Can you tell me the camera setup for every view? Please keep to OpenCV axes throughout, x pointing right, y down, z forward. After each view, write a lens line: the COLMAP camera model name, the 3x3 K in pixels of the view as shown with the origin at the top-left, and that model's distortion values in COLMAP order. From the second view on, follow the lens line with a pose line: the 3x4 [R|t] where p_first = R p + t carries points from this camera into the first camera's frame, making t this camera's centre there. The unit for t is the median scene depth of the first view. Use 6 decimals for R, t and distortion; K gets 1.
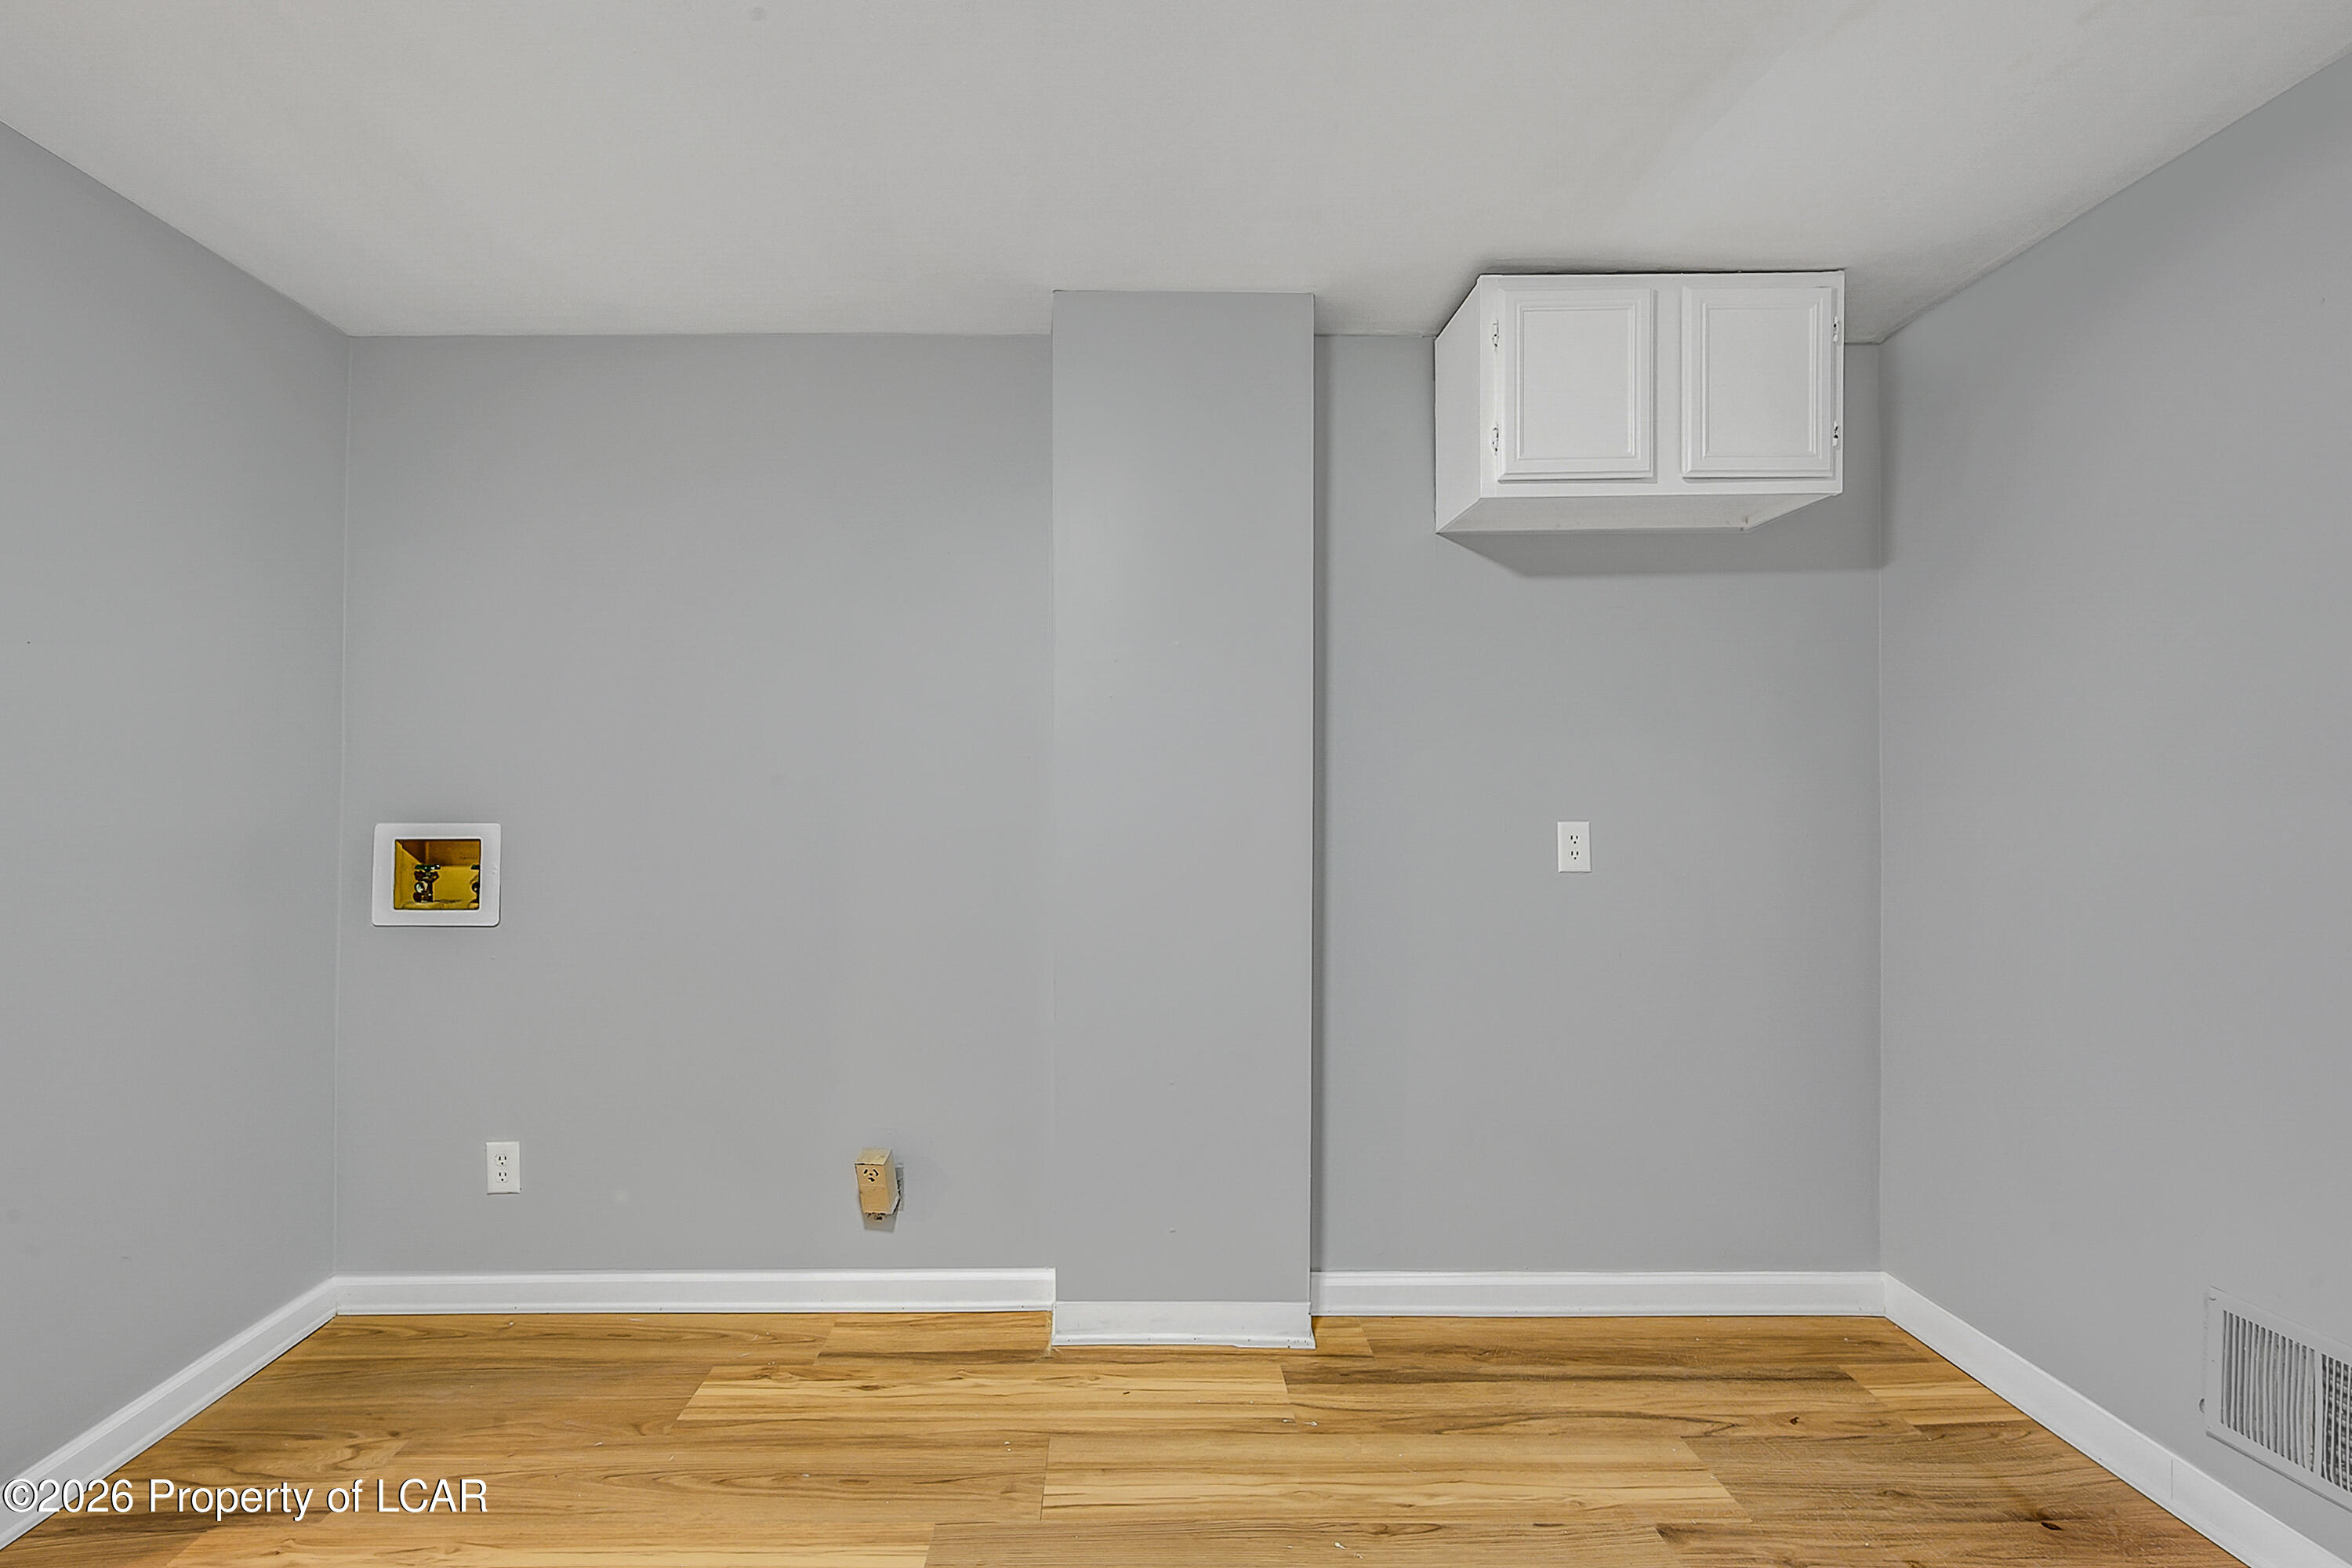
lens RADIAL K [[977.4, 0, 1175.3], [0, 977.4, 795.7], [0, 0, 1]] dist [0.000786, 0.000219]
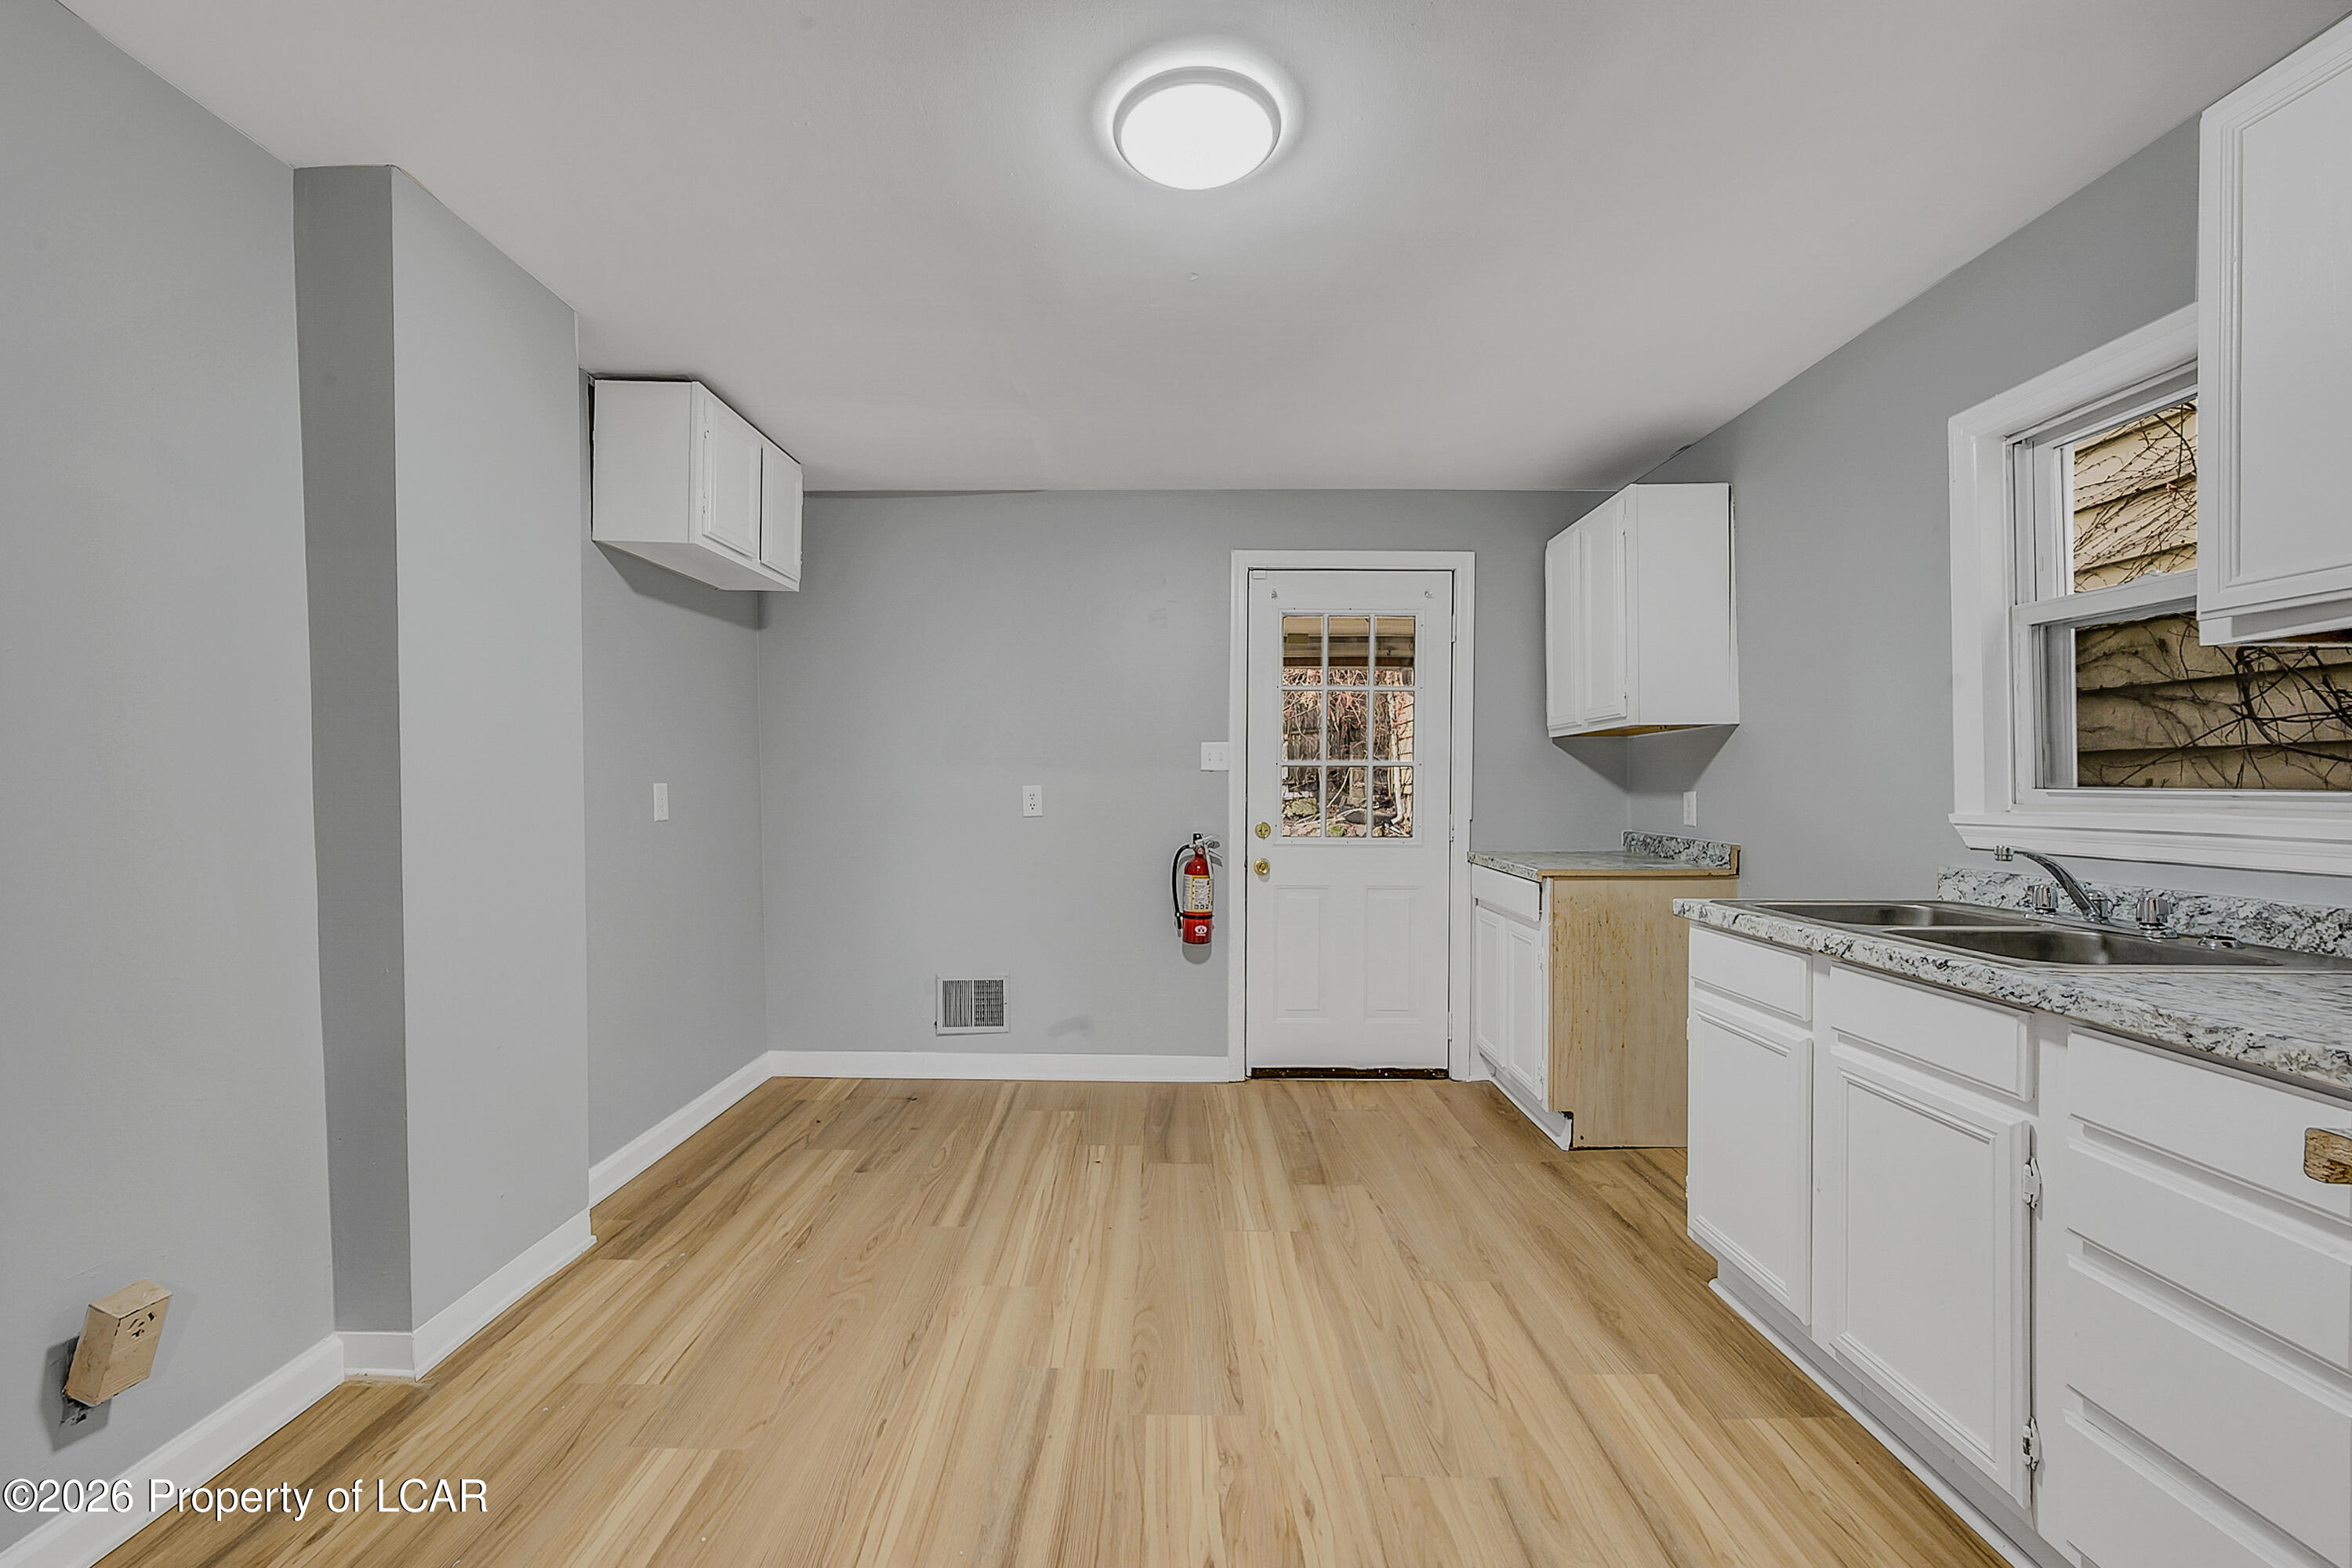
lens RADIAL K [[977.4, 0, 1175.8], [0, 977.4, 783.6], [0, 0, 1]] dist [0.000786, 0.000219]
pose [[-0.007868, 0.001935, 0.999967, -1.099160], [0.003763, 0.999991, -0.001906, 0.036825], [-0.999962, 0.003747, -0.007876, 0.359690]]
